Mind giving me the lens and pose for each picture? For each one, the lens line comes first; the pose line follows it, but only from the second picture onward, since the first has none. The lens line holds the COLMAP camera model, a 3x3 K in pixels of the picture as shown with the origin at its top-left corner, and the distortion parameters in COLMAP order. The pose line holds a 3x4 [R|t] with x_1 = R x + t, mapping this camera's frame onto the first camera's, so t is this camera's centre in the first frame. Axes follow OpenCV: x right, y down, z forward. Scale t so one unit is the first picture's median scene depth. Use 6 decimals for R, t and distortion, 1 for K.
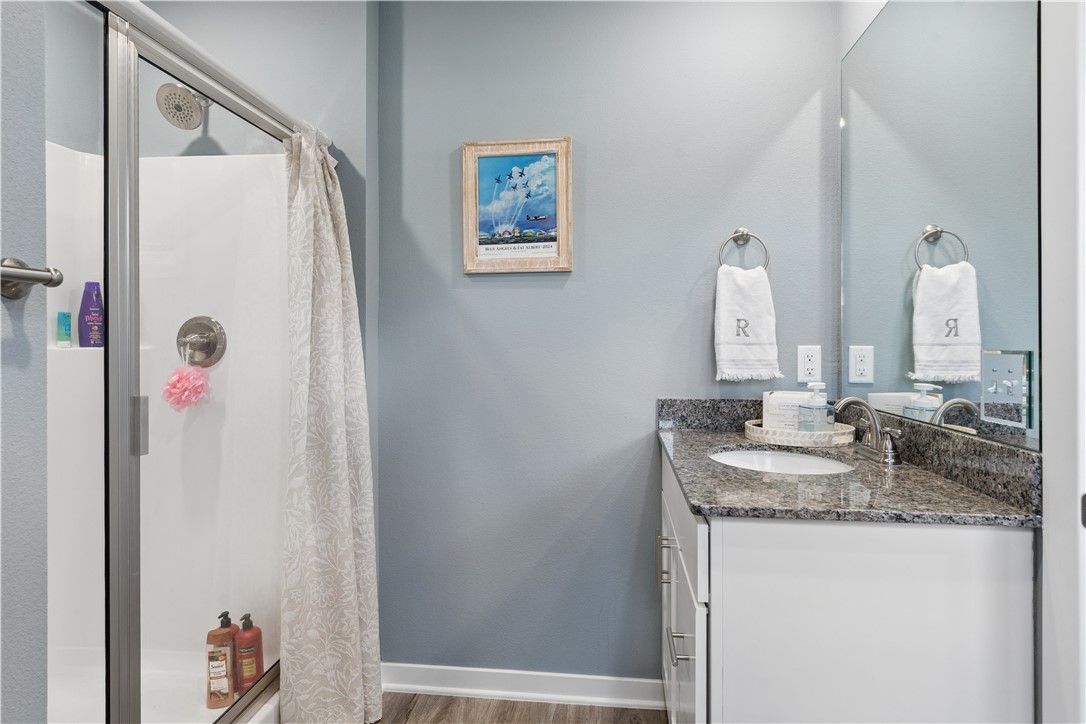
lens RADIAL K [[610.7, 0, 543.8], [0, 610.7, 338.8], [0, 0, 1]] dist [0.002249, 0.000274]
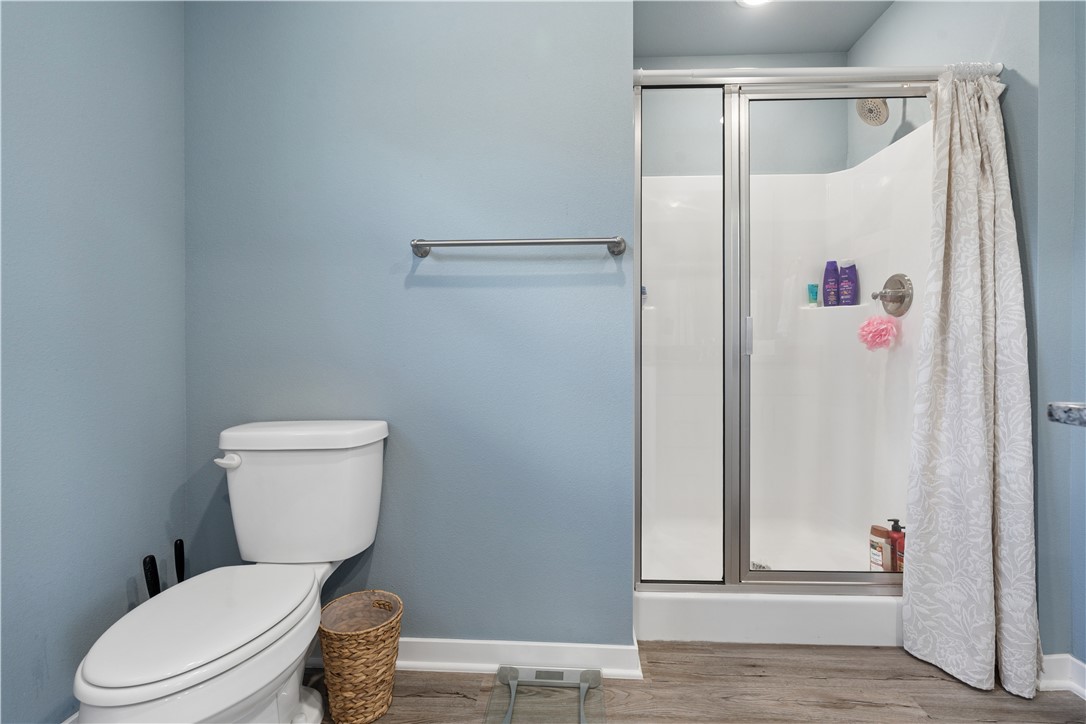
lens RADIAL K [[491.7, 0, 545.5], [0, 491.7, 351.7], [0, 0, 1]] dist [-0.001152, 0.000508]
pose [[0.073070, 0.002490, -0.997324, 0.393850], [0.003389, 0.999990, 0.002745, 0.123891], [0.997321, -0.003580, 0.073060, 0.268088]]
